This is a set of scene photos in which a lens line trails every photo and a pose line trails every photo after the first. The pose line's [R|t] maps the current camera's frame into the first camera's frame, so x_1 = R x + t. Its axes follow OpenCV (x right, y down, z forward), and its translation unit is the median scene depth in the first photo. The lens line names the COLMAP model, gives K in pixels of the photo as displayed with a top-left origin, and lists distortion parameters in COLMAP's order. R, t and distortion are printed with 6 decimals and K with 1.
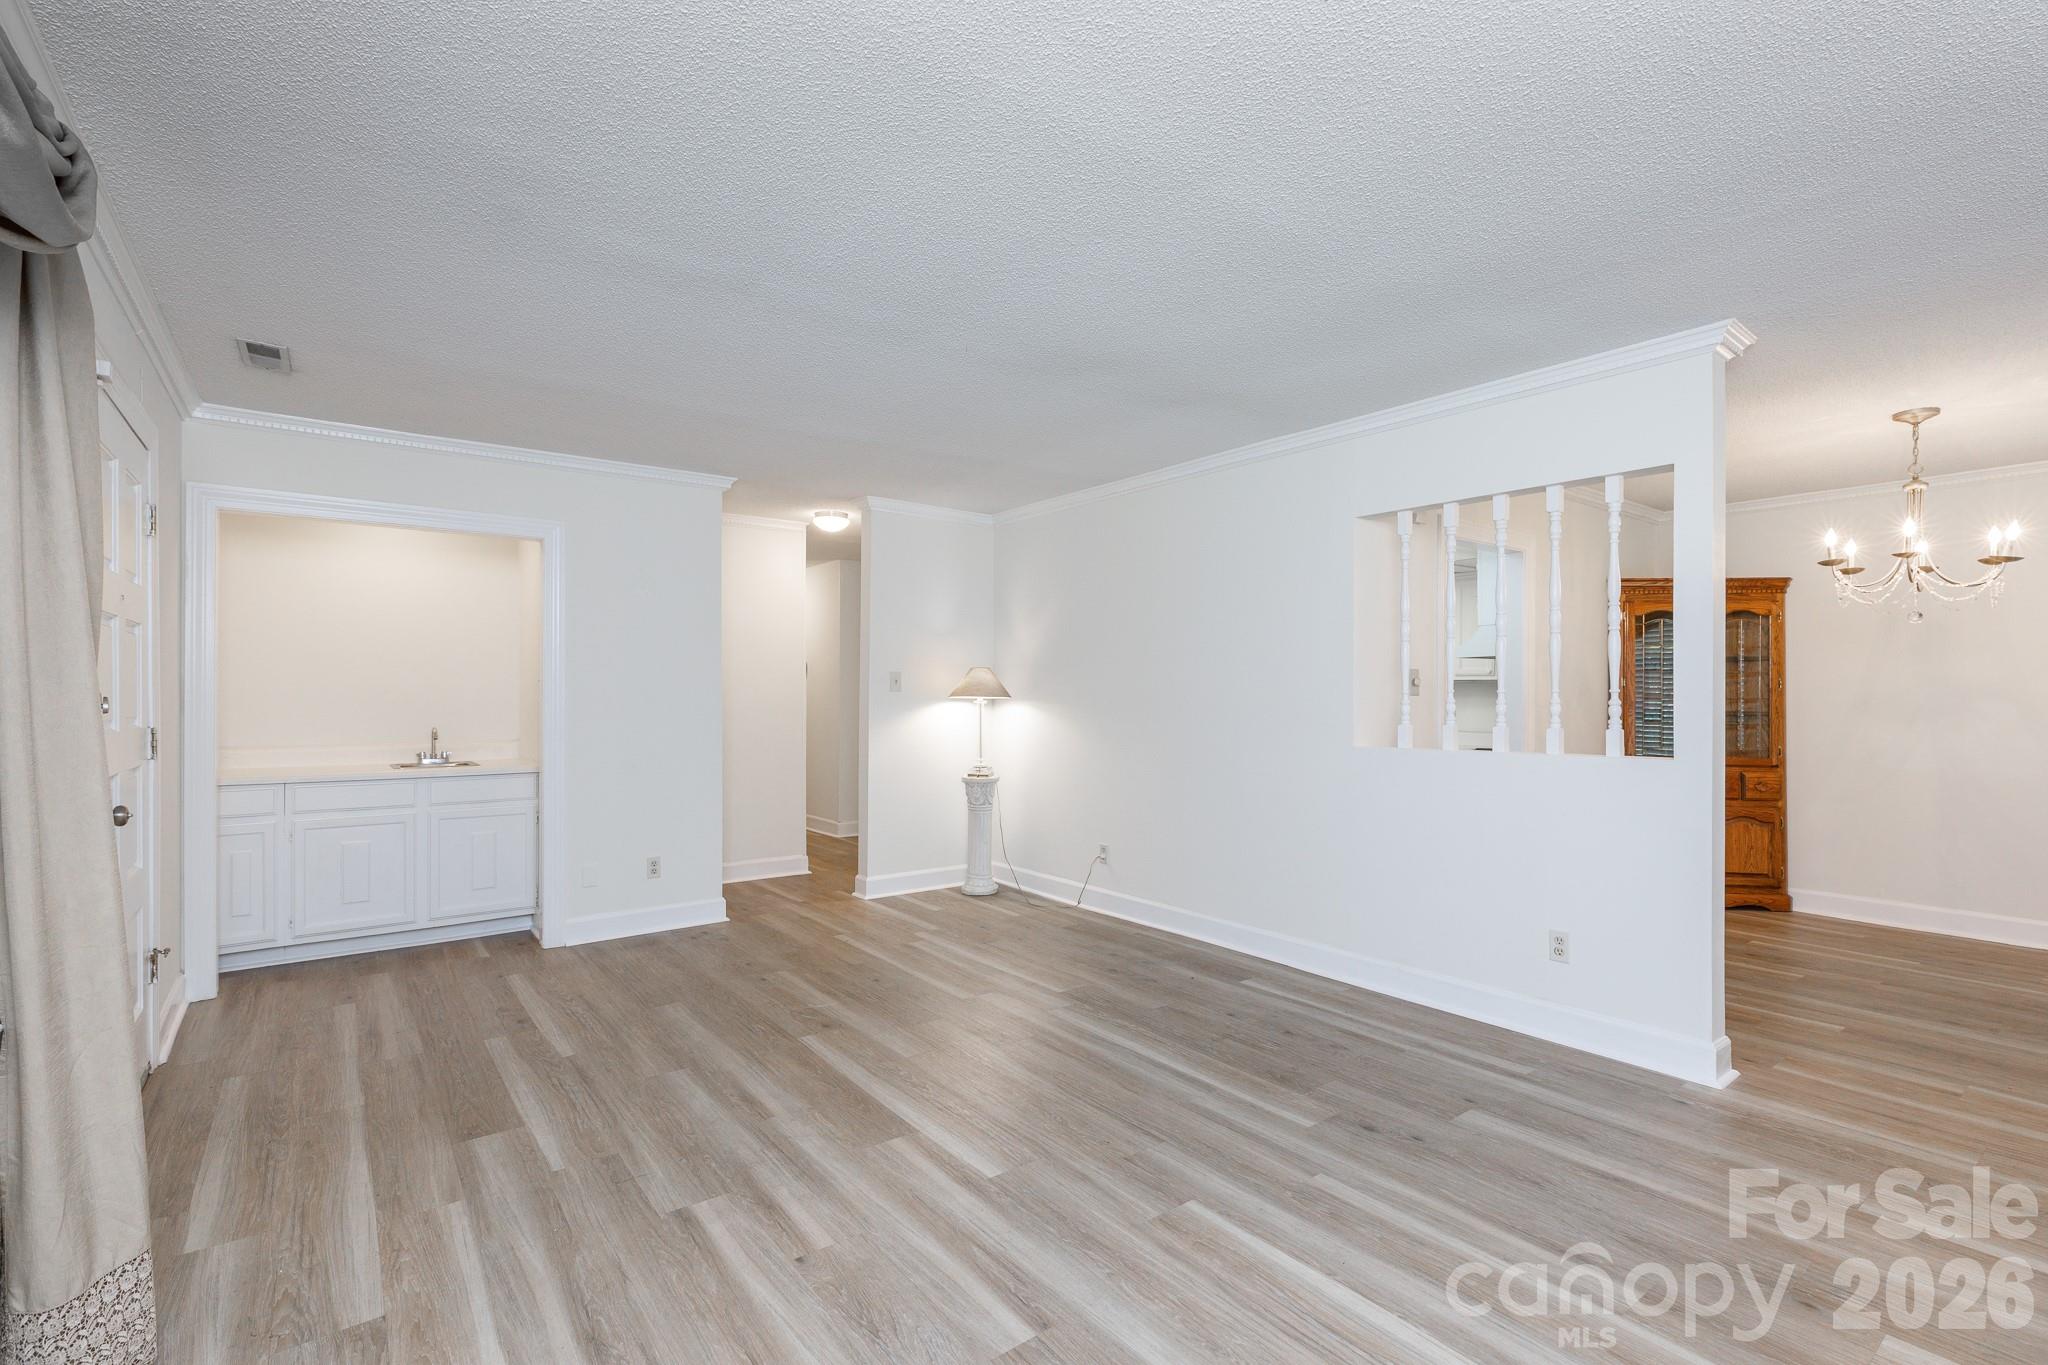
lens RADIAL K [[925.5, 0, 1030.8], [0, 925.5, 693.3], [0, 0, 1]] dist [0.001876, -0.000674]
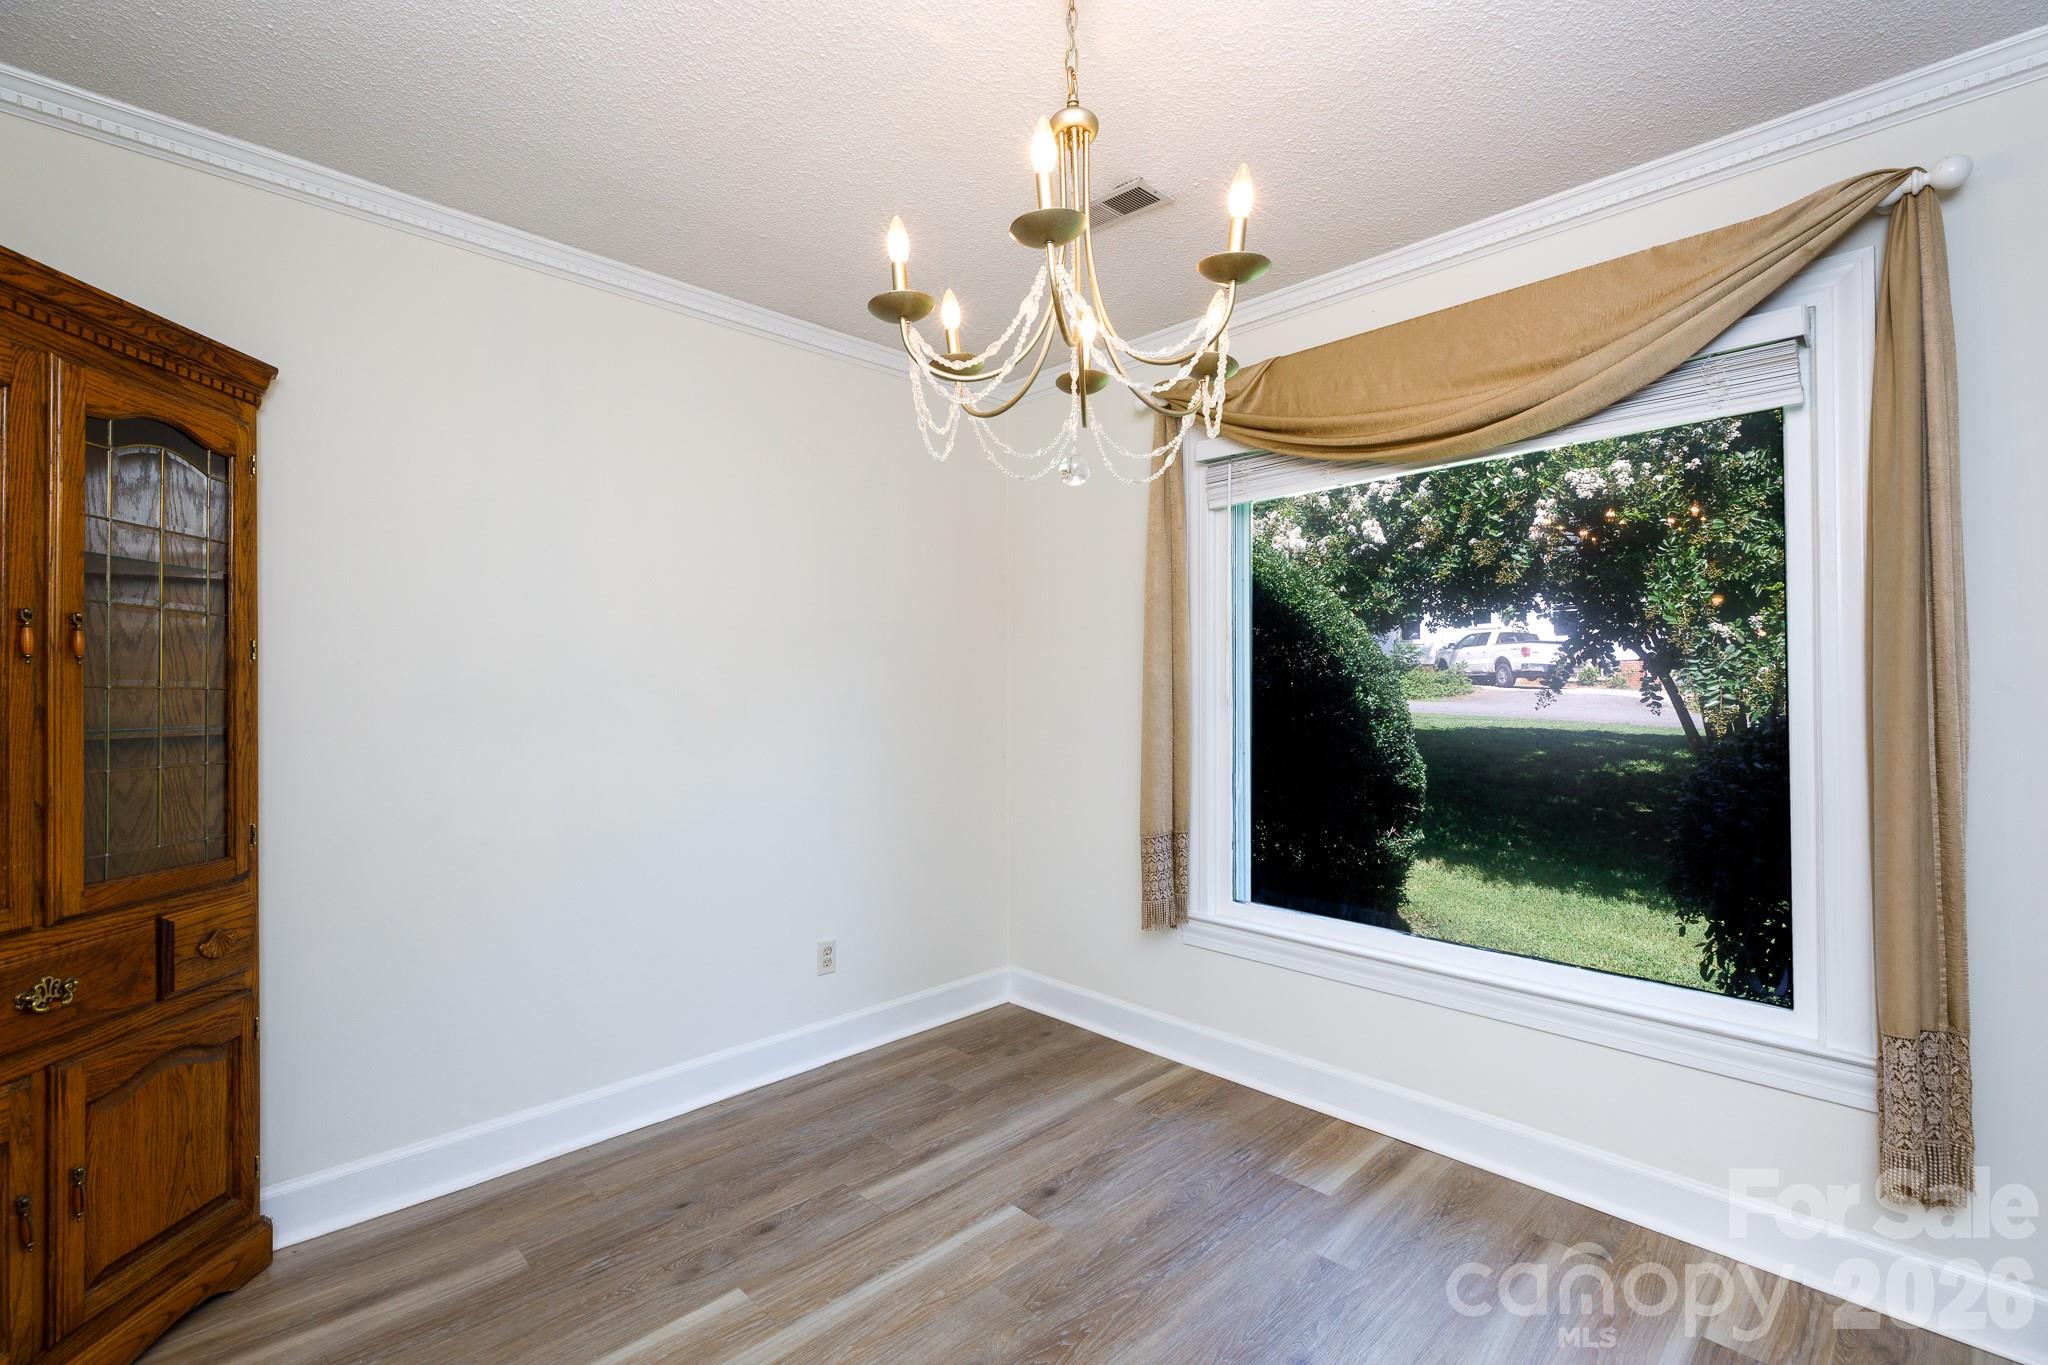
lens RADIAL K [[925.5, 0, 1022.6], [0, 925.5, 676.4], [0, 0, 1]] dist [0.001876, -0.000674]
pose [[-0.127463, 0.013211, 0.991755, 0.406452], [0.009008, 0.999885, -0.012162, 0.008108], [-0.991802, 0.007384, -0.127567, 0.743659]]
